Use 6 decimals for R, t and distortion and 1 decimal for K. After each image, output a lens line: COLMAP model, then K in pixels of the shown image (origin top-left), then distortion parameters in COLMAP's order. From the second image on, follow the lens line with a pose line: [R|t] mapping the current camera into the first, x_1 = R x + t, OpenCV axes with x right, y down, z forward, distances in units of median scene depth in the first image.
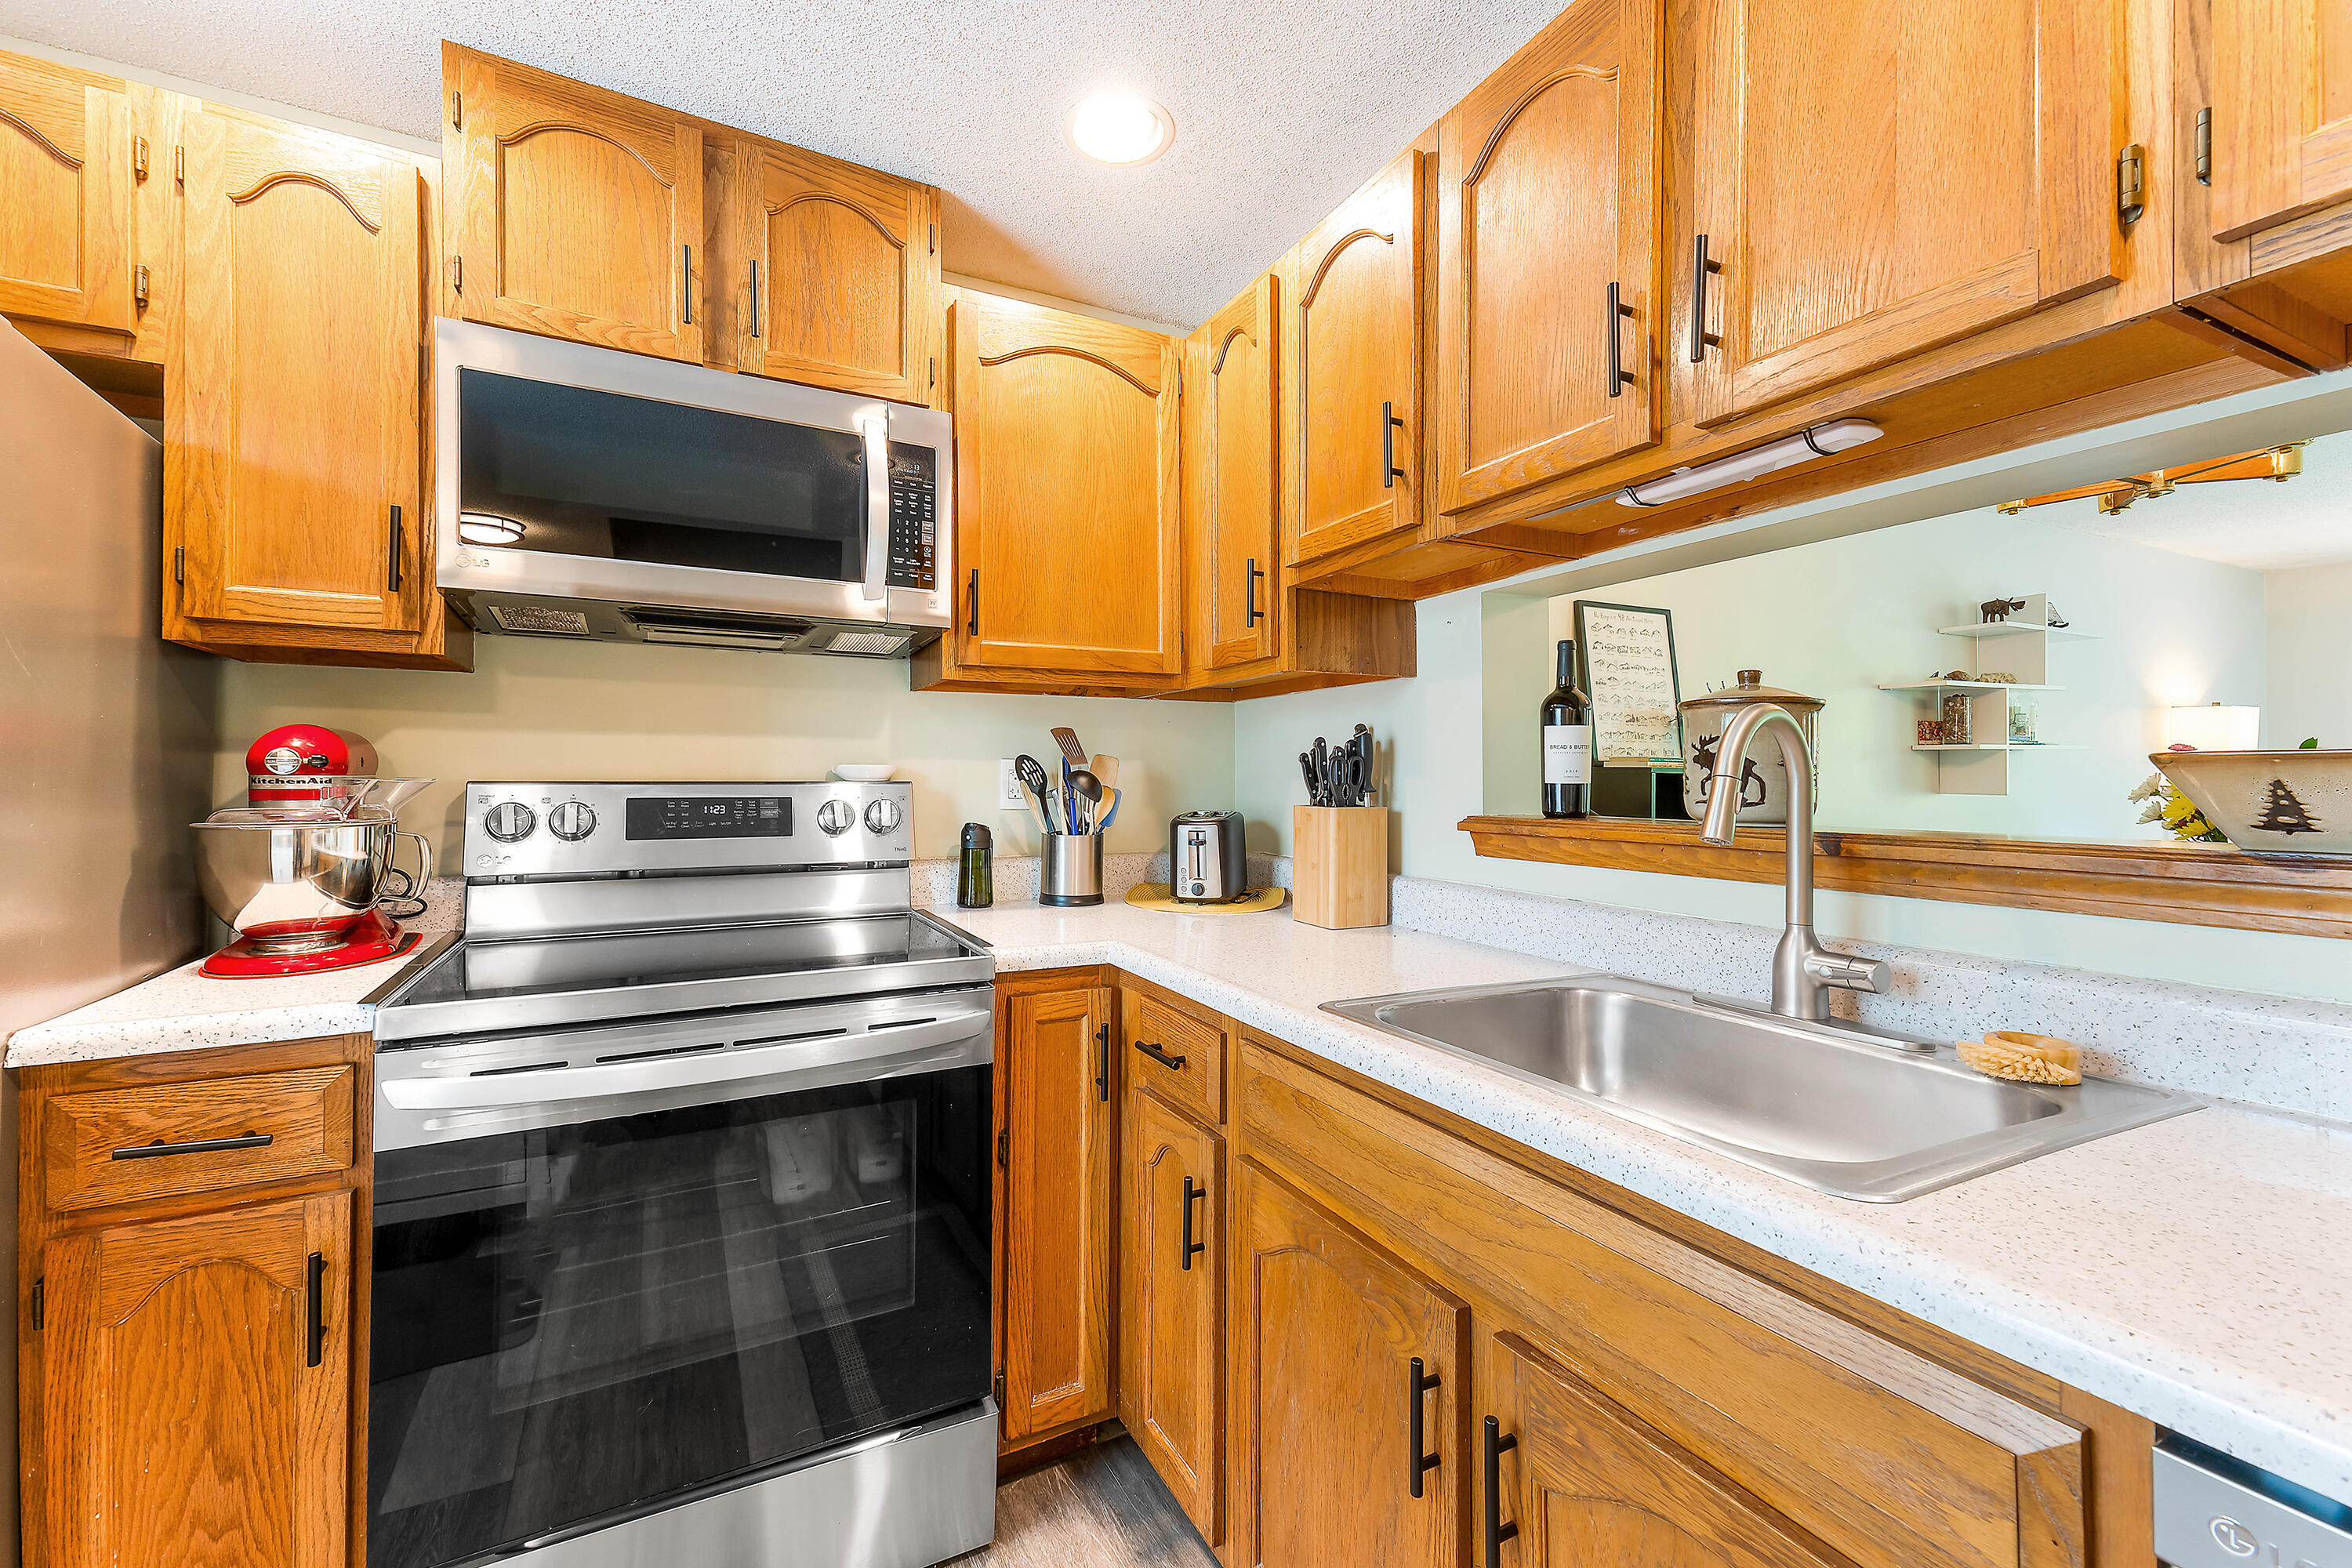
lens RADIAL K [[953.5, 0, 1161.8], [0, 953.5, 785.7], [0, 0, 1]] dist [0.000152, 0.000225]
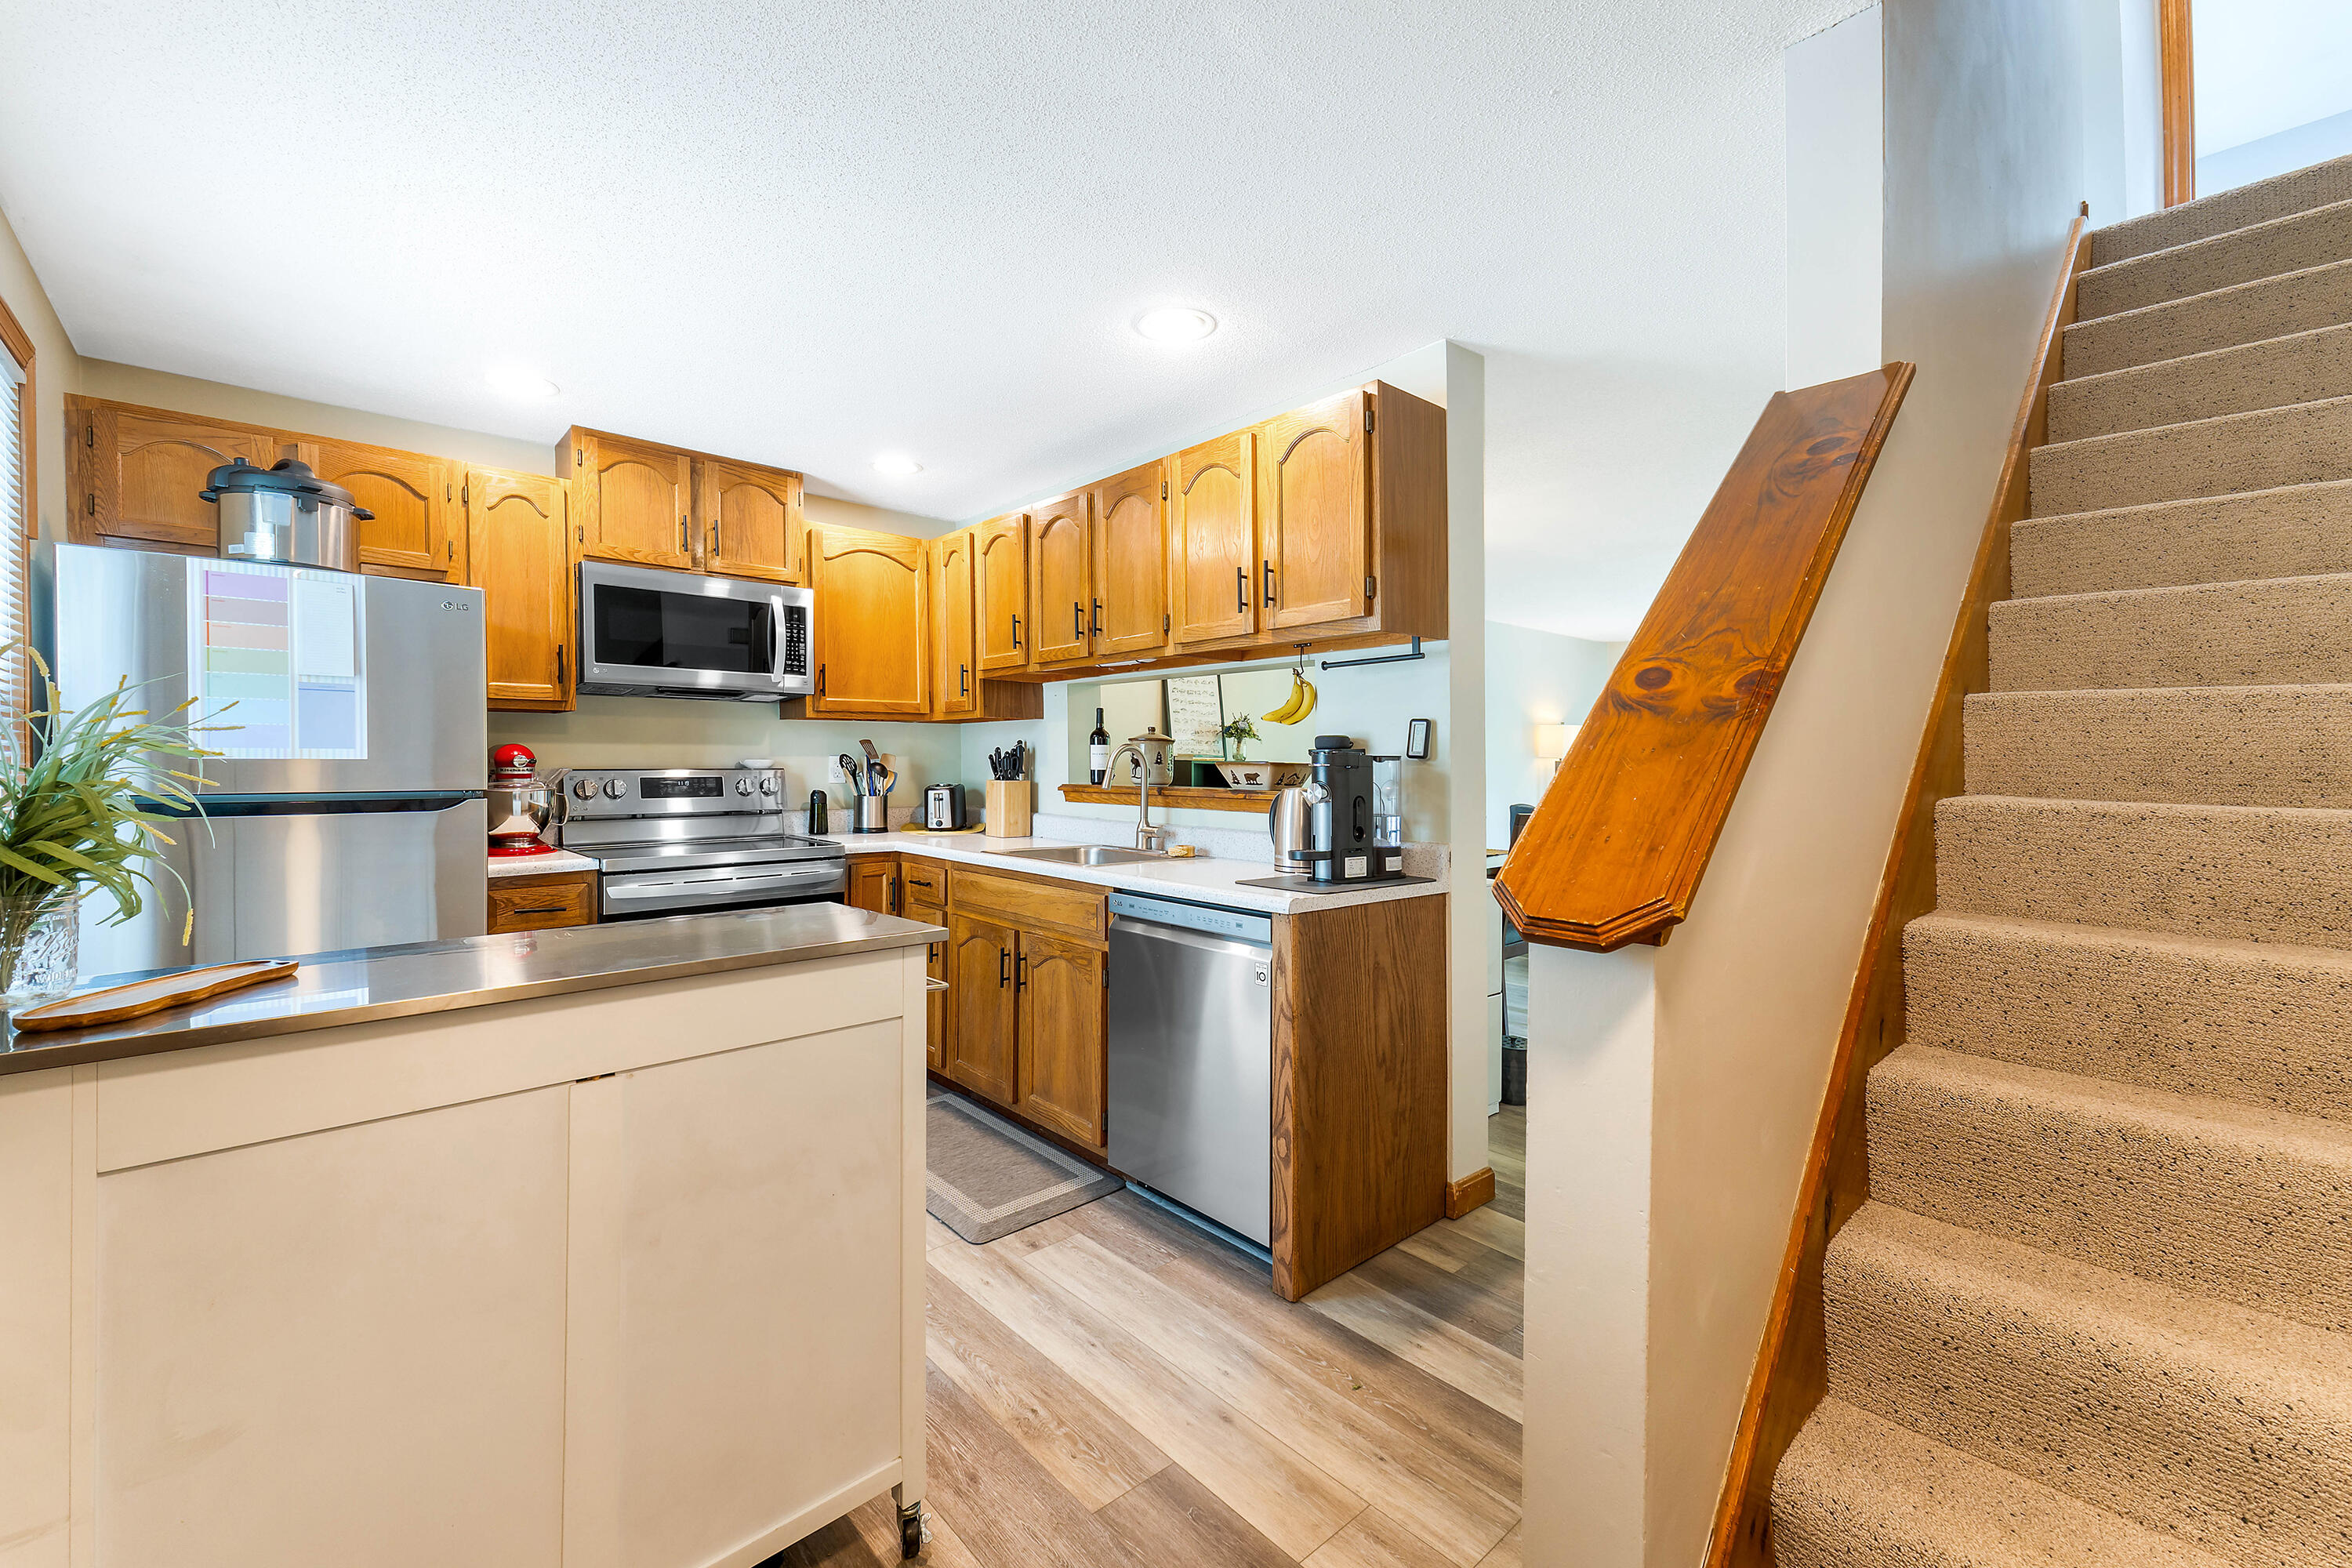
lens RADIAL K [[953.5, 0, 1161.8], [0, 953.5, 785.7], [0, 0, 1]] dist [0.000152, 0.000225]
pose [[0.968568, -0.006144, 0.248674, -0.005679], [0.000395, 0.999732, 0.023162, -0.014353], [-0.248749, -0.022336, 0.968310, -1.112588]]
